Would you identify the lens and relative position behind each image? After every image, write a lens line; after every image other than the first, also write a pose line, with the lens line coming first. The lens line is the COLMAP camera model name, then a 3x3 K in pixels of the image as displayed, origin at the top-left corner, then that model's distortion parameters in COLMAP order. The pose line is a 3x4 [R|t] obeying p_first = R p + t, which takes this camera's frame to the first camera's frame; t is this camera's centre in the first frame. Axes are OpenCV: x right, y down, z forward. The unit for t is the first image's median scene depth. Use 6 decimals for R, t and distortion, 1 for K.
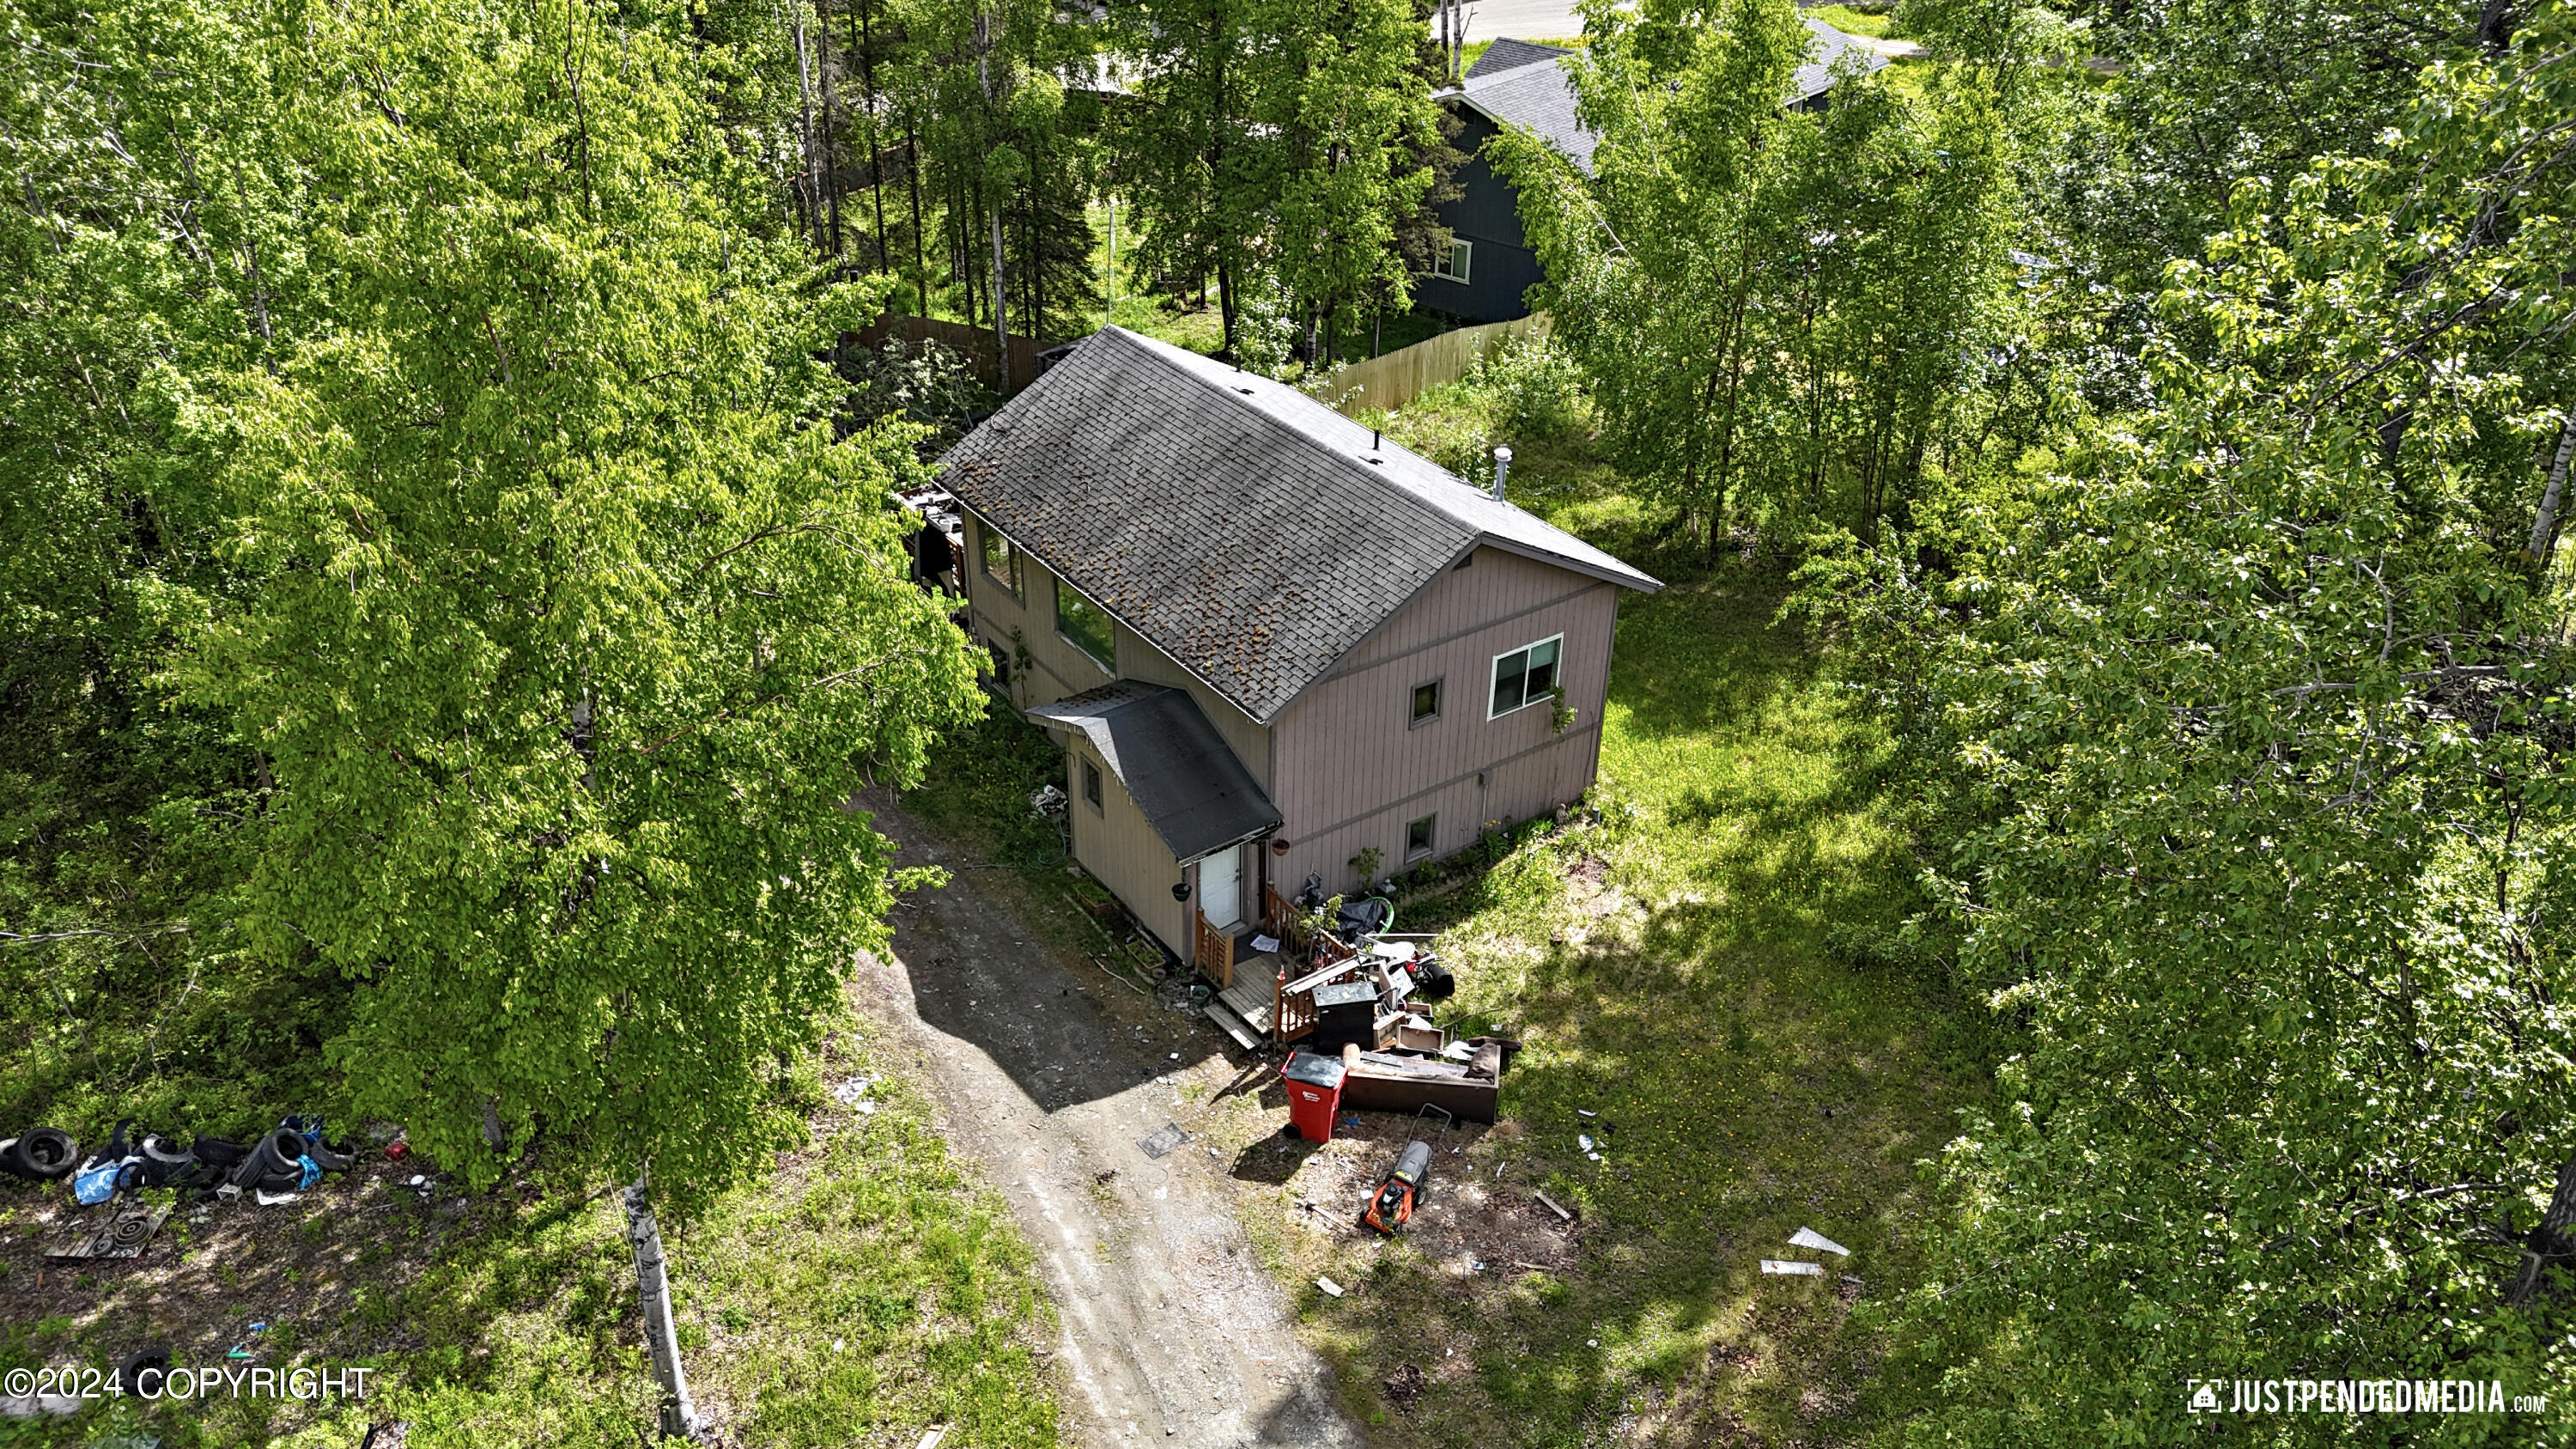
lens RADIAL K [[1789.7, 0, 1288.0], [0, 1789.7, 724.5], [0, 0, 1]] dist [0.062117, -0.002143]
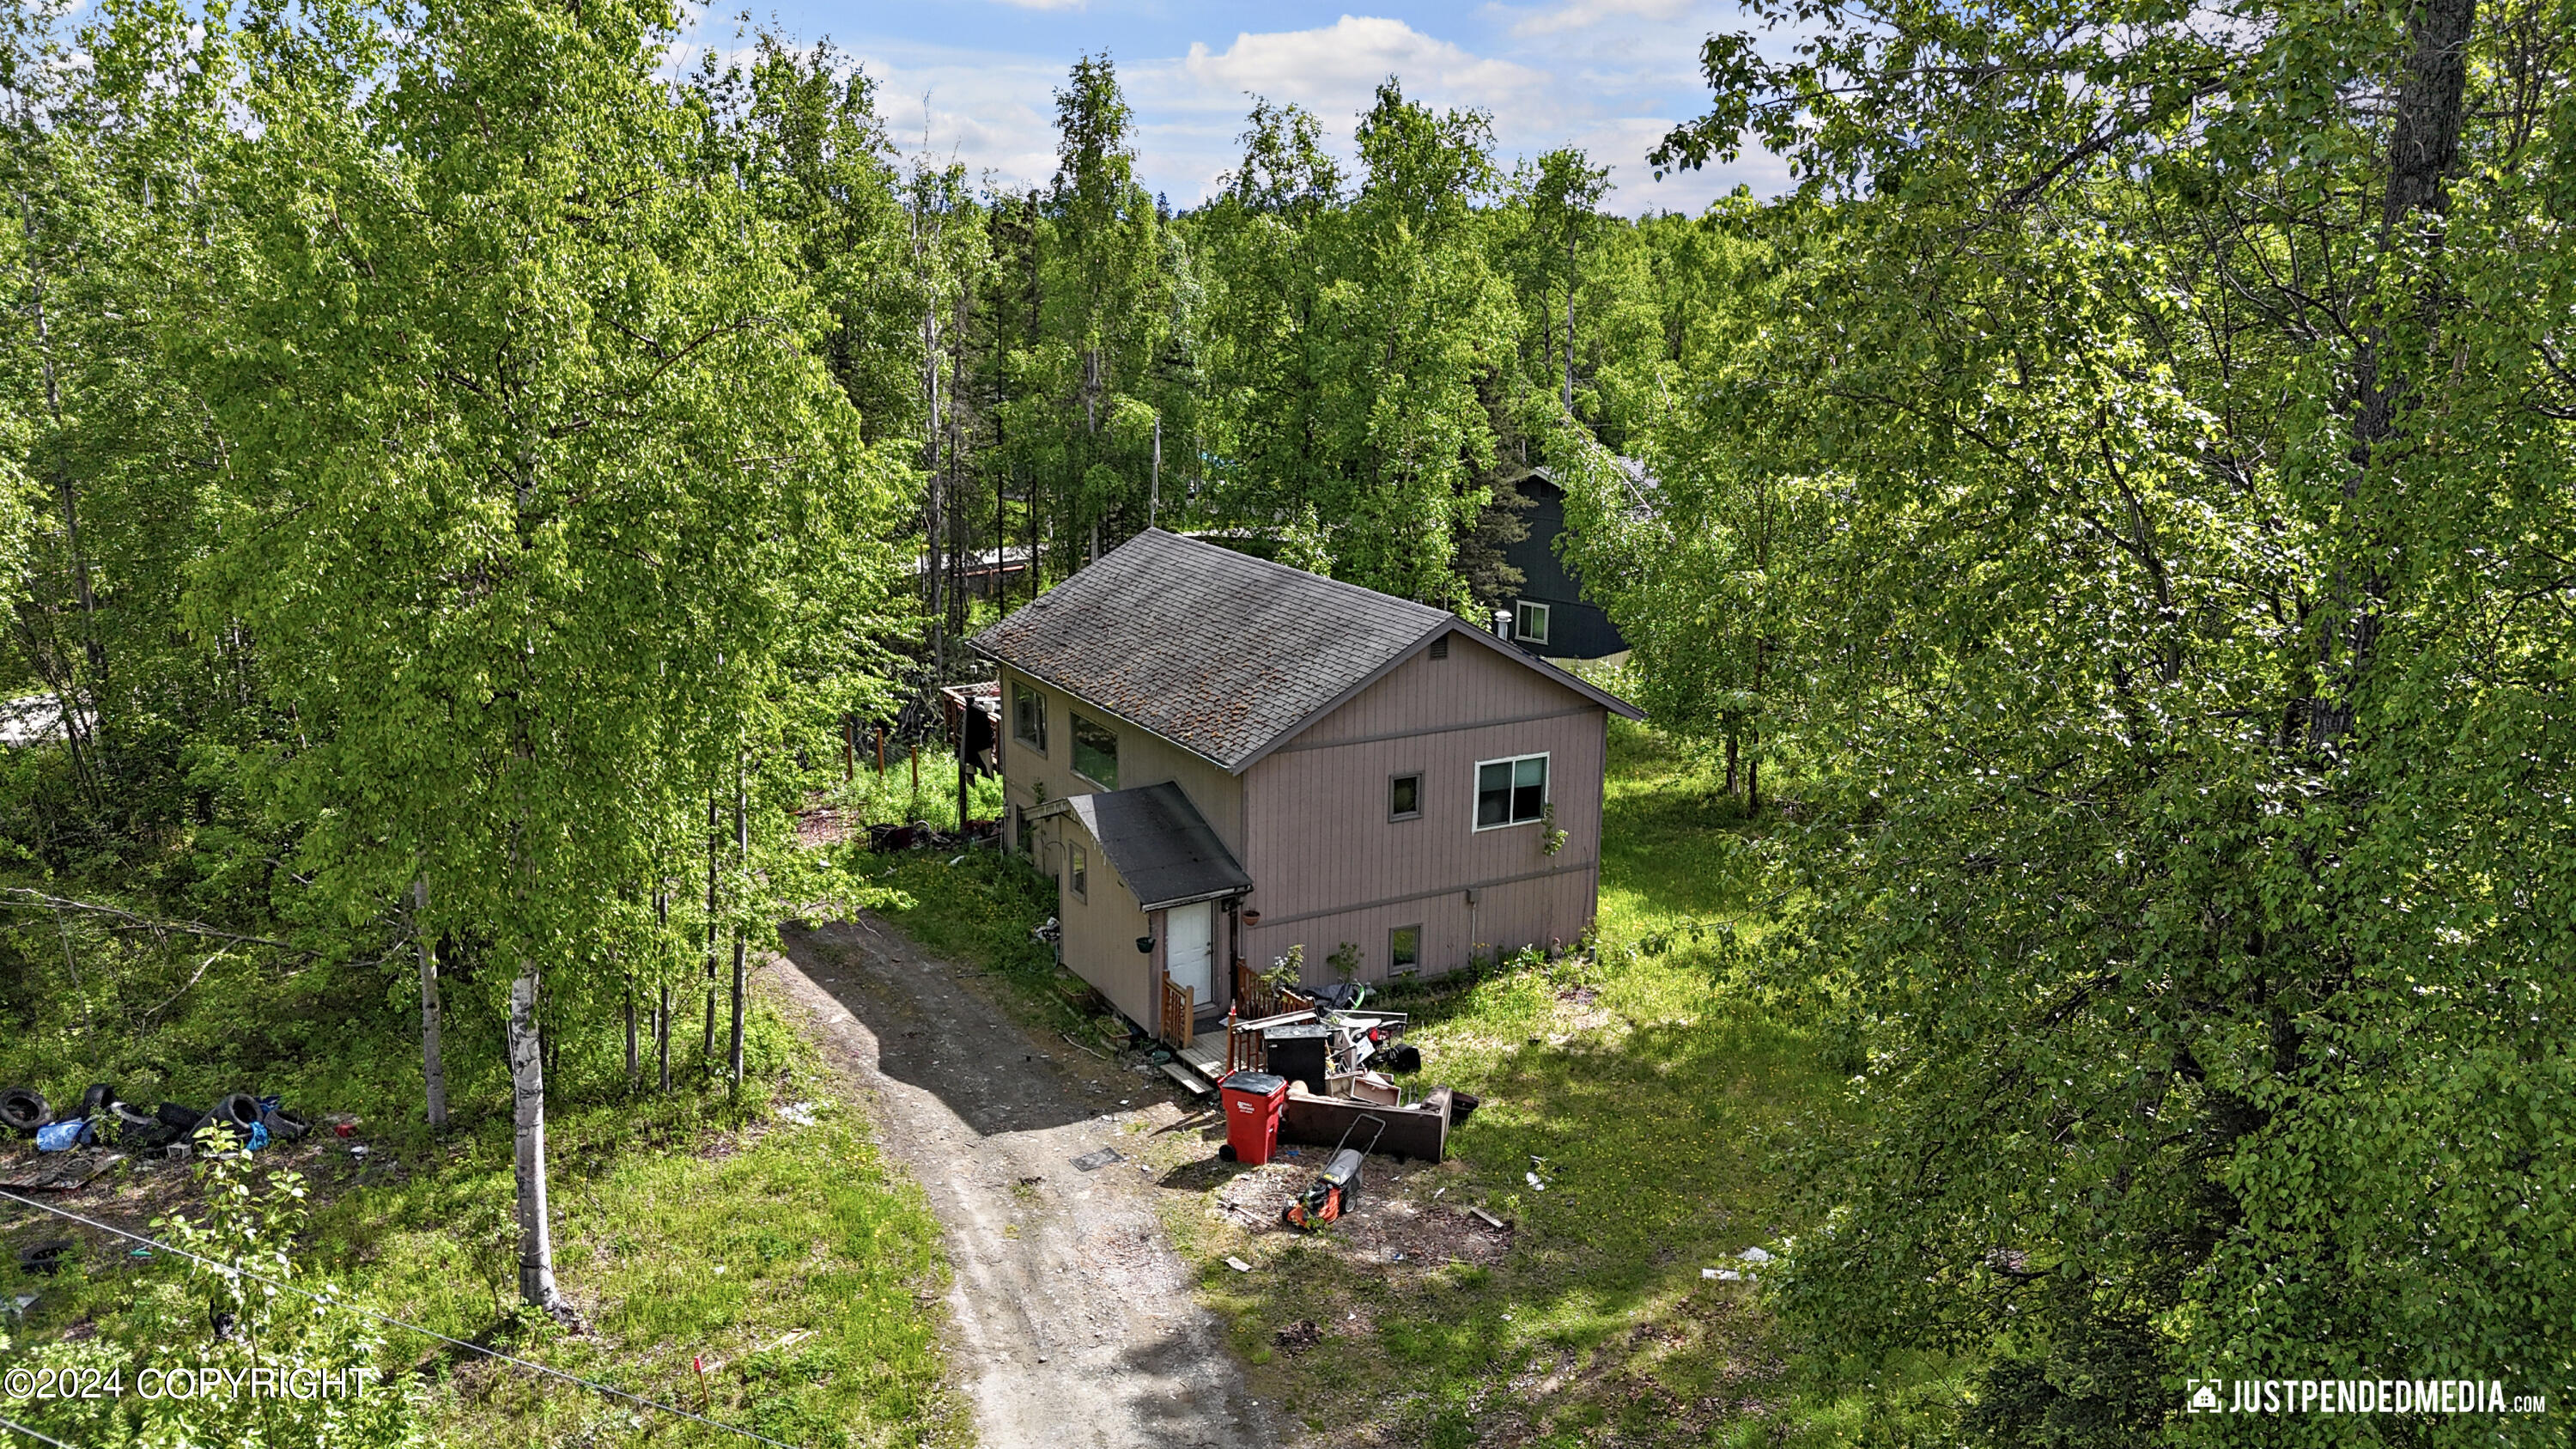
lens RADIAL K [[1789.7, 0, 1288.0], [0, 1789.7, 724.5], [0, 0, 1]] dist [0.062117, -0.002143]
pose [[0.995553, 0.020707, -0.091901, 0.112611], [-0.046720, 0.955647, -0.290784, 0.270577], [0.081804, 0.293785, 0.952365, 0.010954]]
